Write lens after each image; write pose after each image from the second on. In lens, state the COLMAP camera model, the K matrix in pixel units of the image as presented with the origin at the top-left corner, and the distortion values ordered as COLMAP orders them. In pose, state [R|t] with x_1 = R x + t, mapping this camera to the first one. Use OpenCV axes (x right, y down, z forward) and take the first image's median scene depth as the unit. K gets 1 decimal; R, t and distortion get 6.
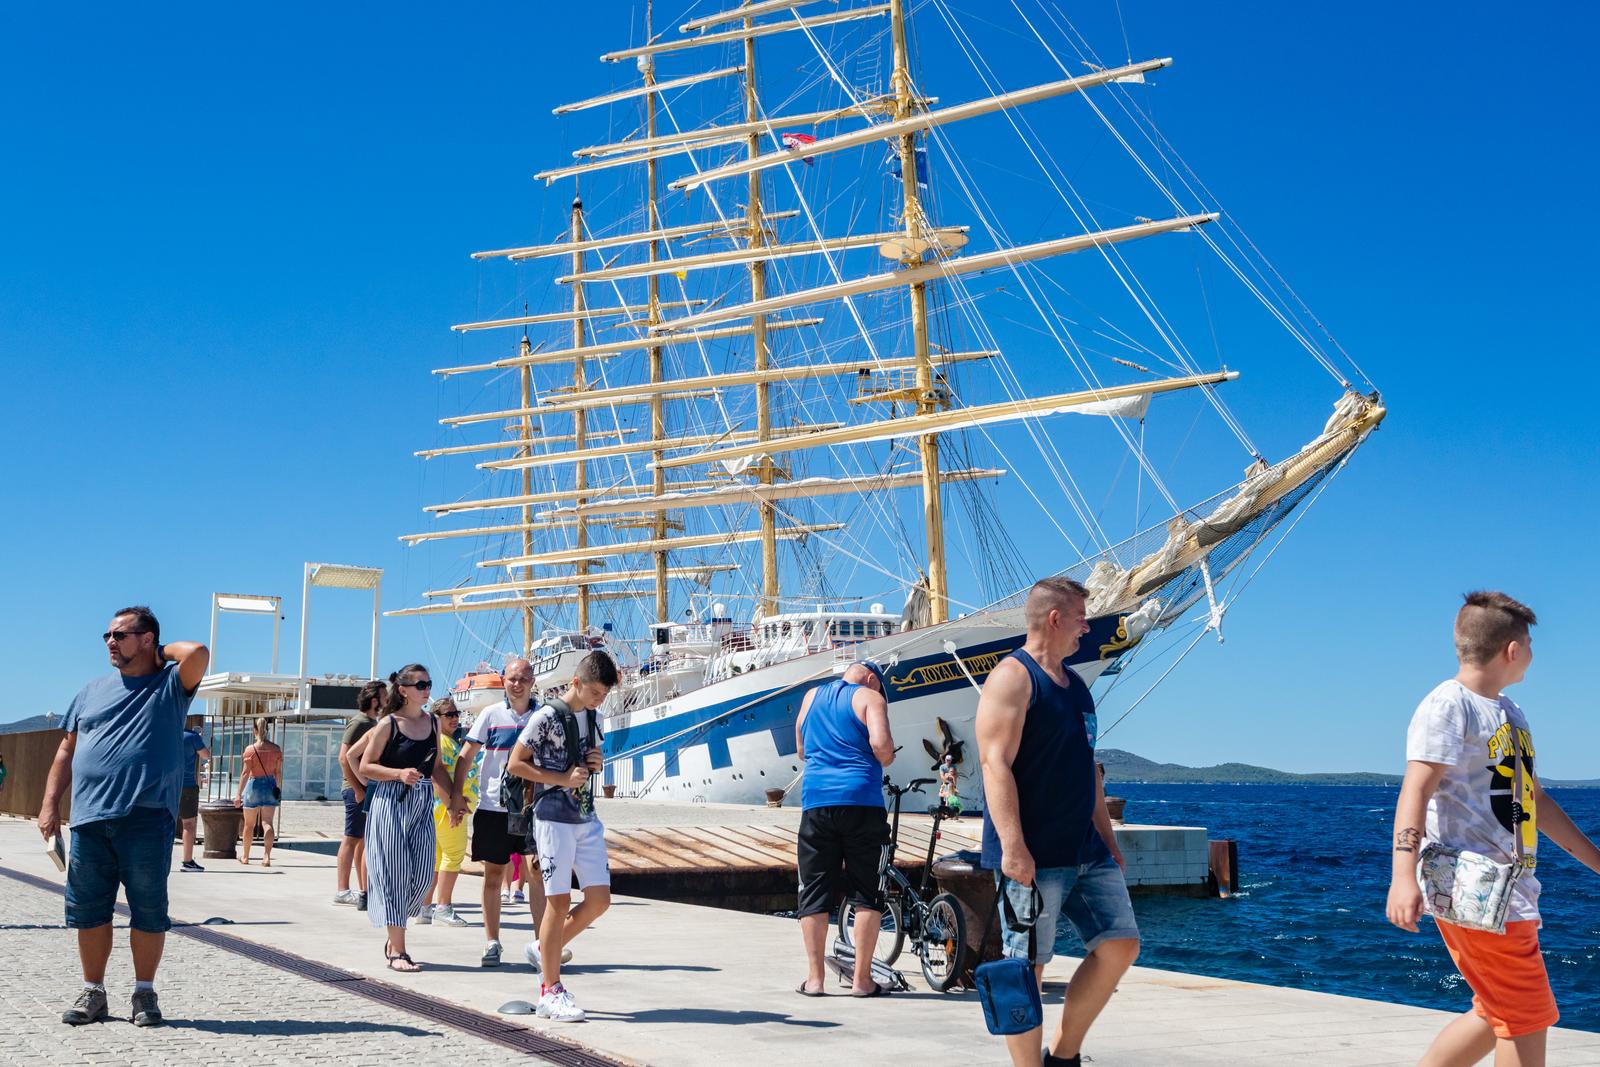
lens RADIAL K [[1752.8, 0, 800.0], [0, 1752.8, 533.5], [0, 0, 1]] dist [0.001294, -0.002659]
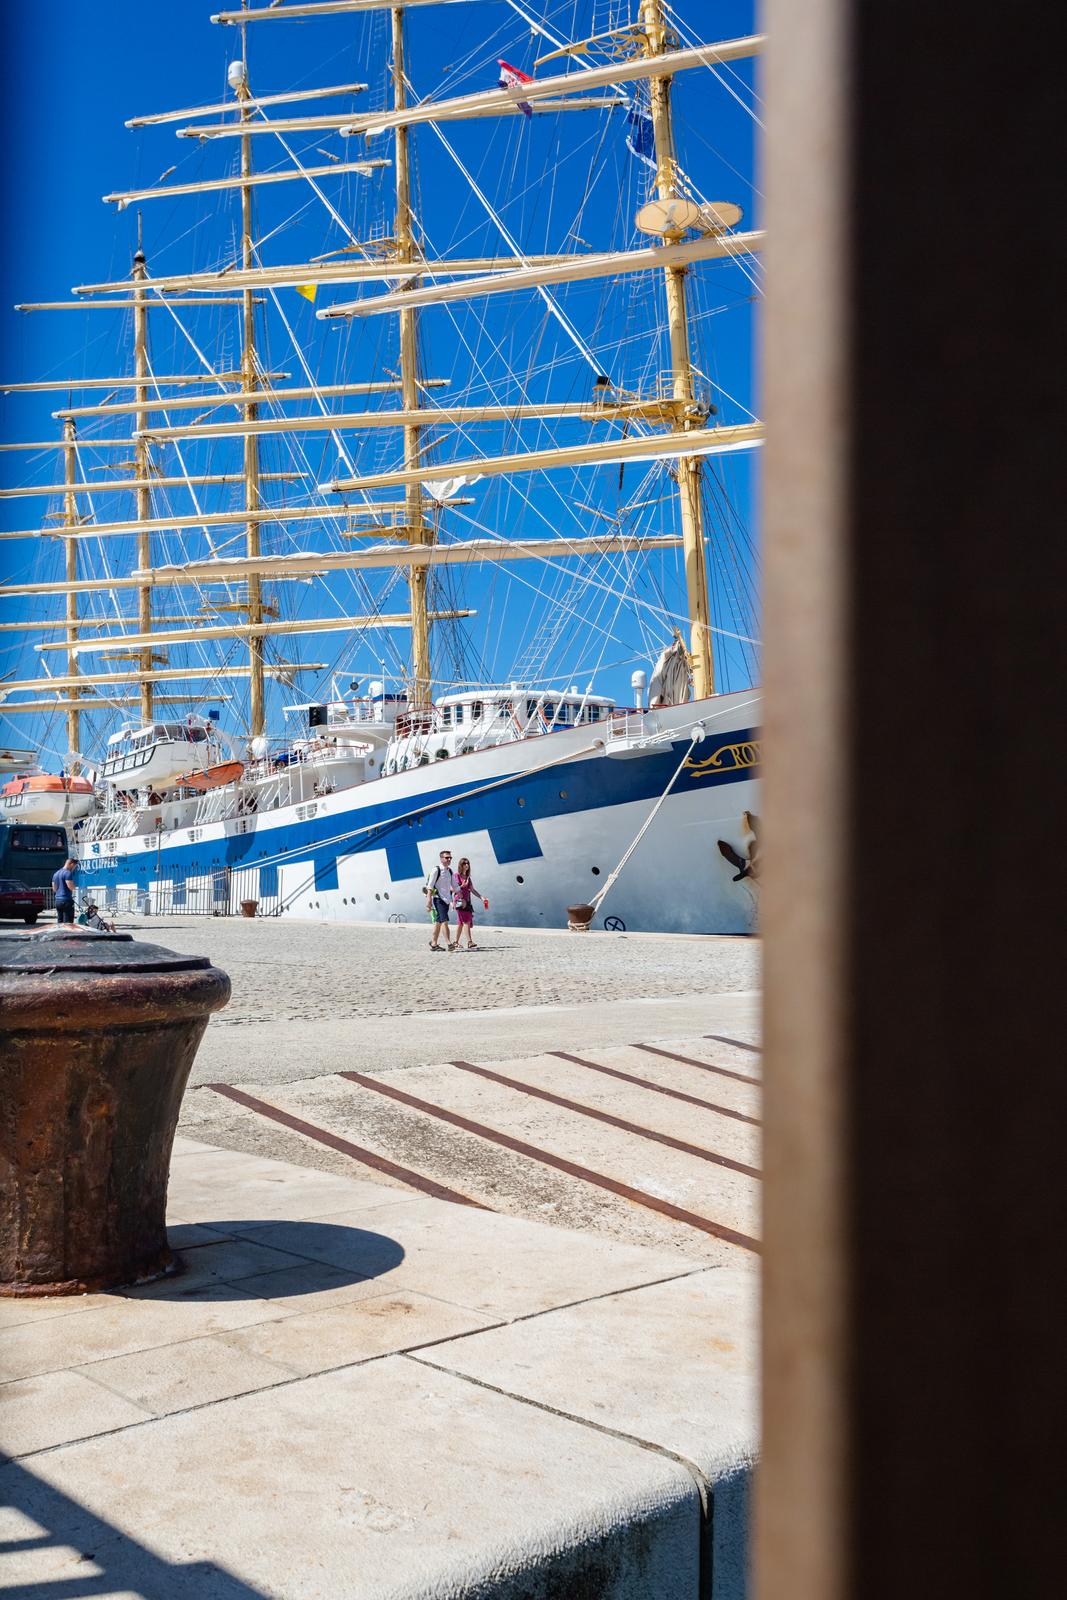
lens RADIAL K [[1424.5, 0, 533.5], [0, 1424.5, 800.0], [0, 0, 1]] dist [0.001018, 0.005342]
pose [[0.978412, 0.013012, 0.206255, -0.116279], [-0.027599, 0.997303, 0.068003, 0.050183], [-0.204814, -0.072227, 0.976132, 0.345521]]
